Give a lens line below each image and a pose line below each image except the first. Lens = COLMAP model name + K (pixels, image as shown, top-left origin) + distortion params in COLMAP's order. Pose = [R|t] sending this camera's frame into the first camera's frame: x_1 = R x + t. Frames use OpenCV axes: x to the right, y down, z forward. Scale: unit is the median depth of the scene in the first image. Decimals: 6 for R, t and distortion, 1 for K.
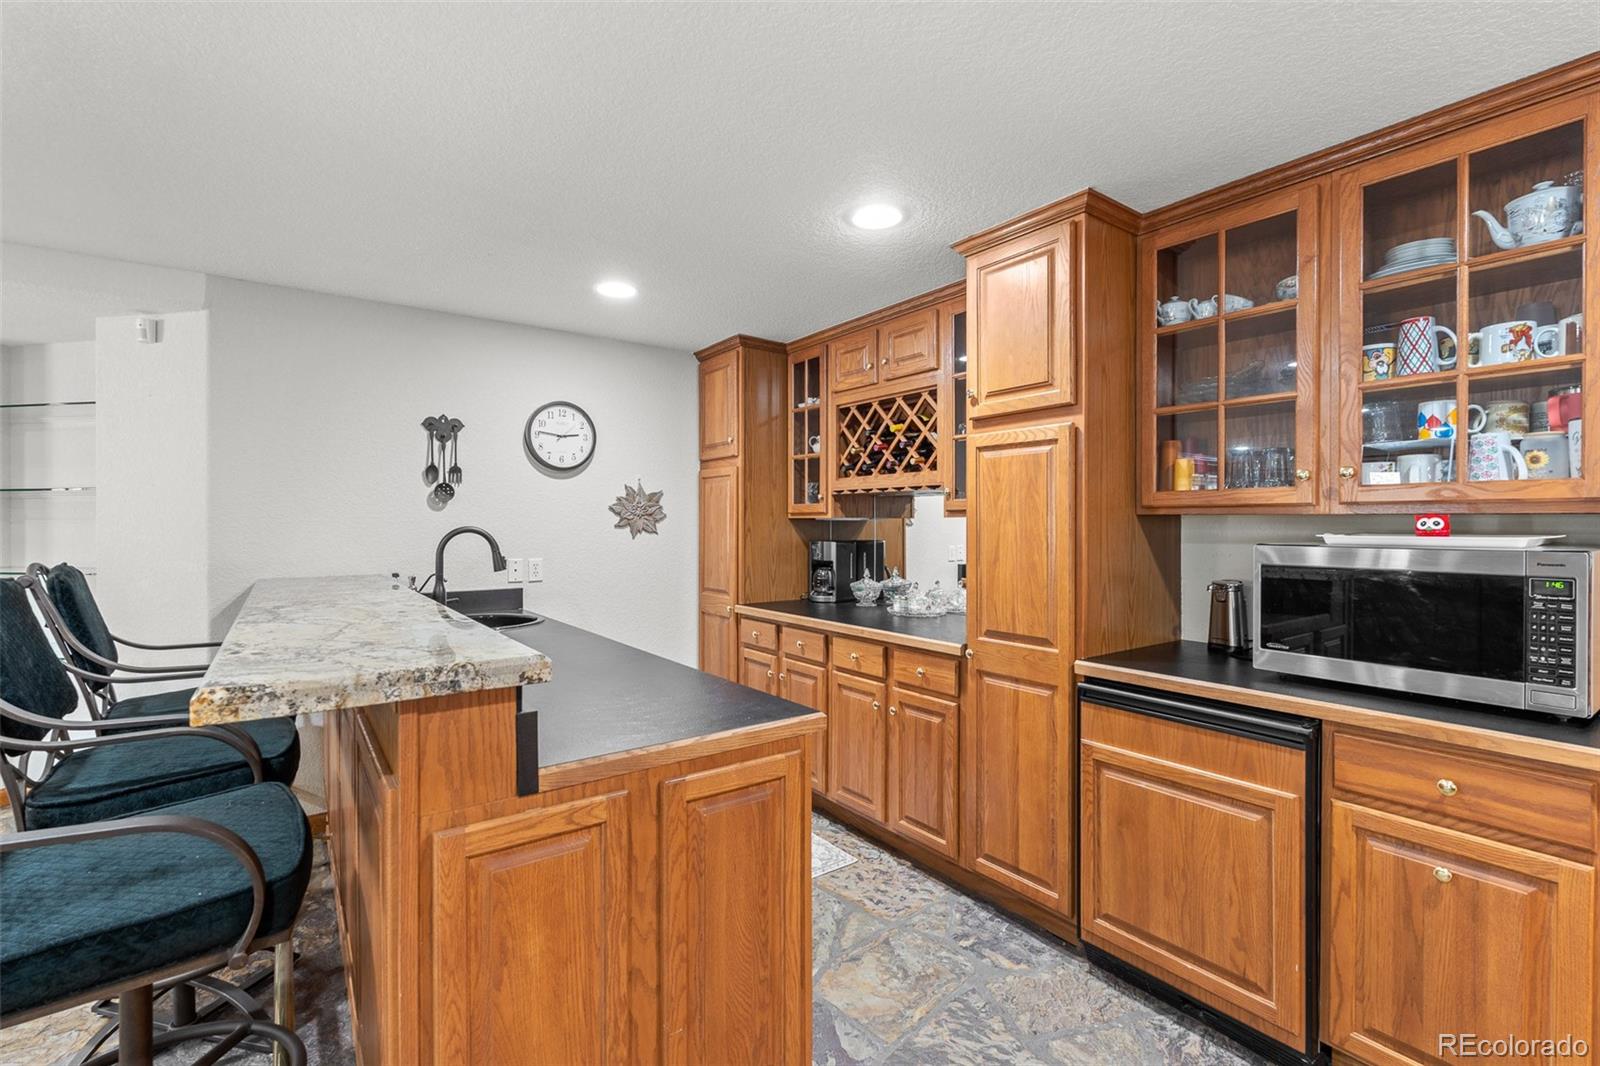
lens RADIAL K [[719.3, 0, 775.9], [0, 719.3, 525.9], [0, 0, 1]] dist [-0.006019, 0.000698]
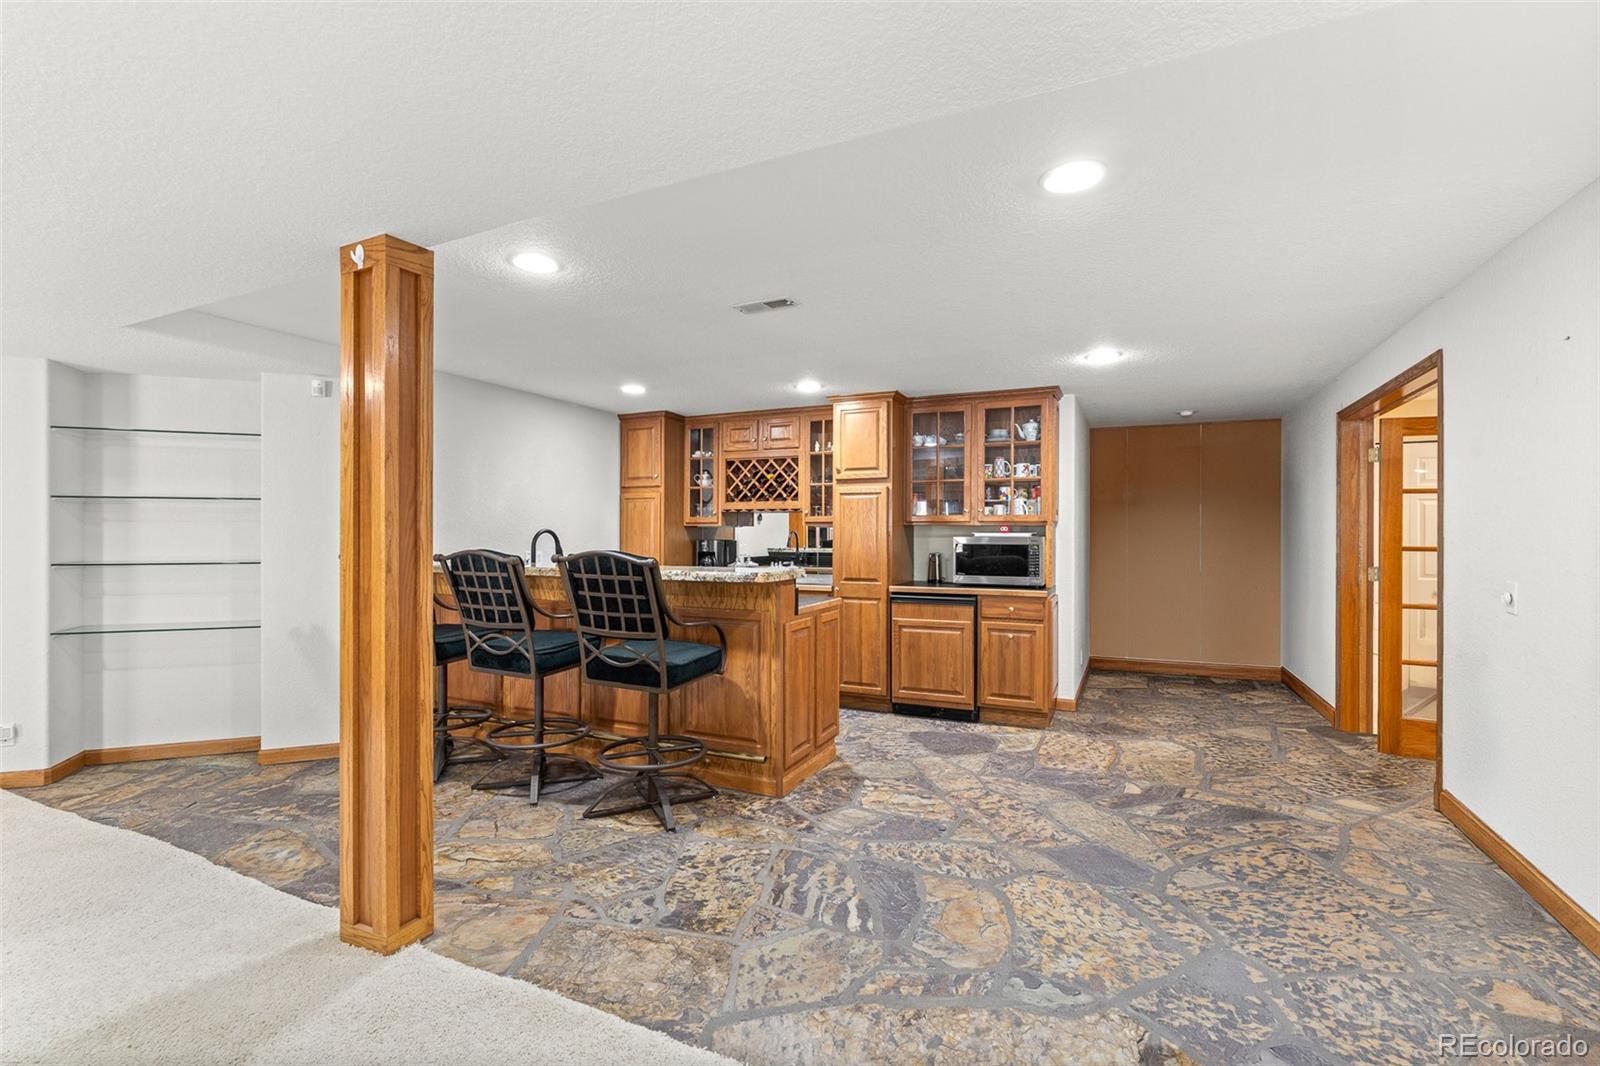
lens RADIAL K [[719.3, 0, 775.9], [0, 719.3, 525.9], [0, 0, 1]] dist [-0.006019, 0.000698]
pose [[0.881726, 0.008528, 0.471685, -0.994595], [-0.001438, 0.999881, -0.015389, 0.024373], [-0.471759, 0.012891, 0.881633, -0.885950]]
